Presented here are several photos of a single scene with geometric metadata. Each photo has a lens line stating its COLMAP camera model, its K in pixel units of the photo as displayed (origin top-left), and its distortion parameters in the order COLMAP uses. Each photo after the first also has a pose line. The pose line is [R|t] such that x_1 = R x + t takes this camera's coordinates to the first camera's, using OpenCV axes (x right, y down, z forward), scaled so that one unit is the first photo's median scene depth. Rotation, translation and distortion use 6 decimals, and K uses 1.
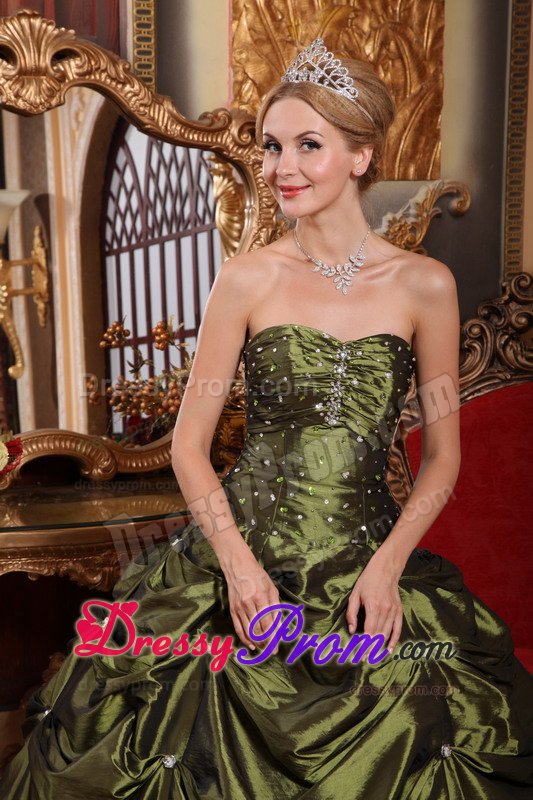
lens RADIAL K [[1936.3, 0, 266.5], [0, 1936.3, 400.0], [0, 0, 1]] dist [0.536539, -0.487138]
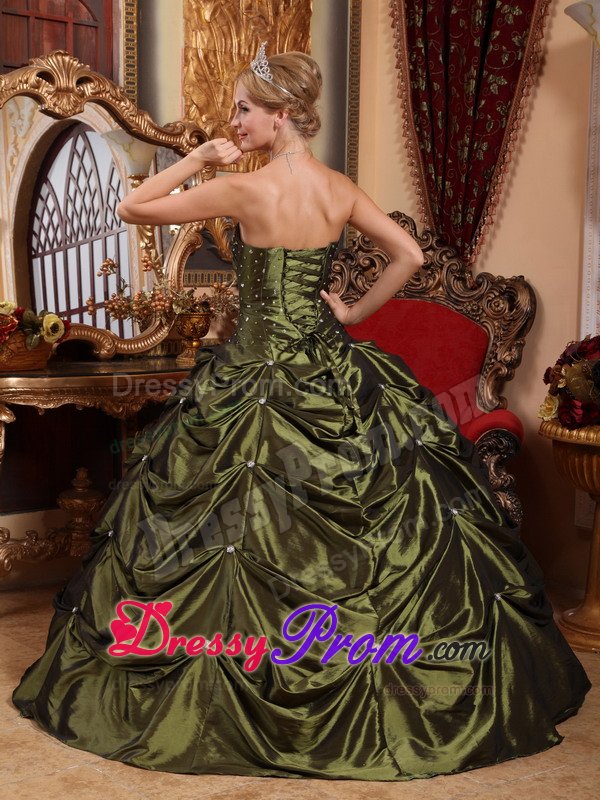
lens RADIAL K [[1443.2, 0, 300.8], [0, 1443.2, 403.2], [0, 0, 1]] dist [0.153478, 0.148521]
pose [[0.982487, -0.006857, 0.186204, -0.140746], [0.012637, 0.999474, -0.029874, 0.107990], [-0.185901, 0.031703, 0.982057, -0.139809]]
